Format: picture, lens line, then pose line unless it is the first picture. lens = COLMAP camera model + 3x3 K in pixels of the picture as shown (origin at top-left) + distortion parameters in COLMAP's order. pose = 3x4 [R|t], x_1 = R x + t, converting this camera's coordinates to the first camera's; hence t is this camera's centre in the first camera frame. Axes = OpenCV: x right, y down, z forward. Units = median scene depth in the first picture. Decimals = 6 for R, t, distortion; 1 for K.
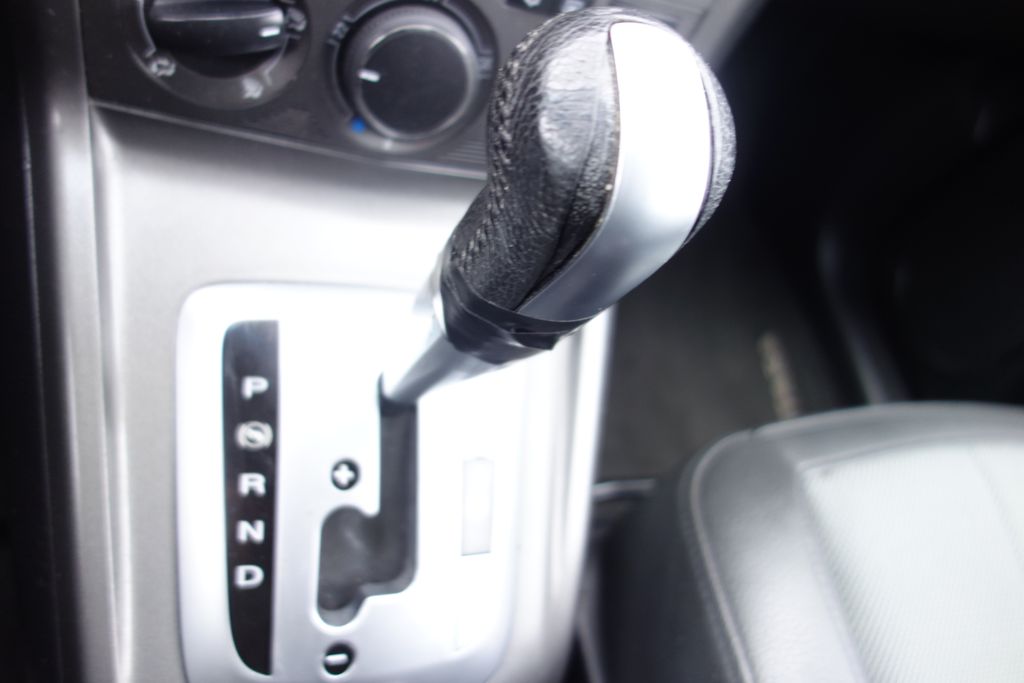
lens RADIAL K [[819.9, 0, 512.0], [0, 819.9, 341.5], [0, 0, 1]] dist [-0.003970, 0.005051]
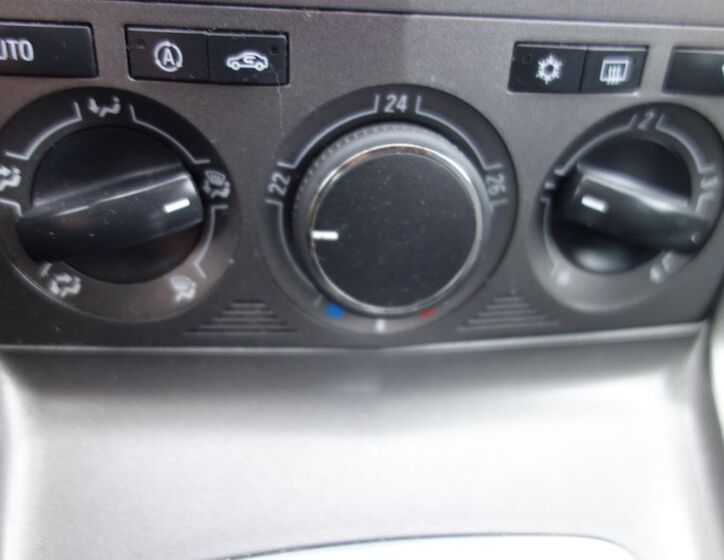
lens RADIAL K [[672.0, 0, 362.0], [0, 672.0, 280.0], [0, 0, 1]] dist [-0.006050, 0.003473]
pose [[0.941417, -0.210771, -0.263268, -0.006874], [0.124353, 0.942584, -0.309955, -0.111967], [0.313481, 0.259059, 0.913574, 0.510745]]
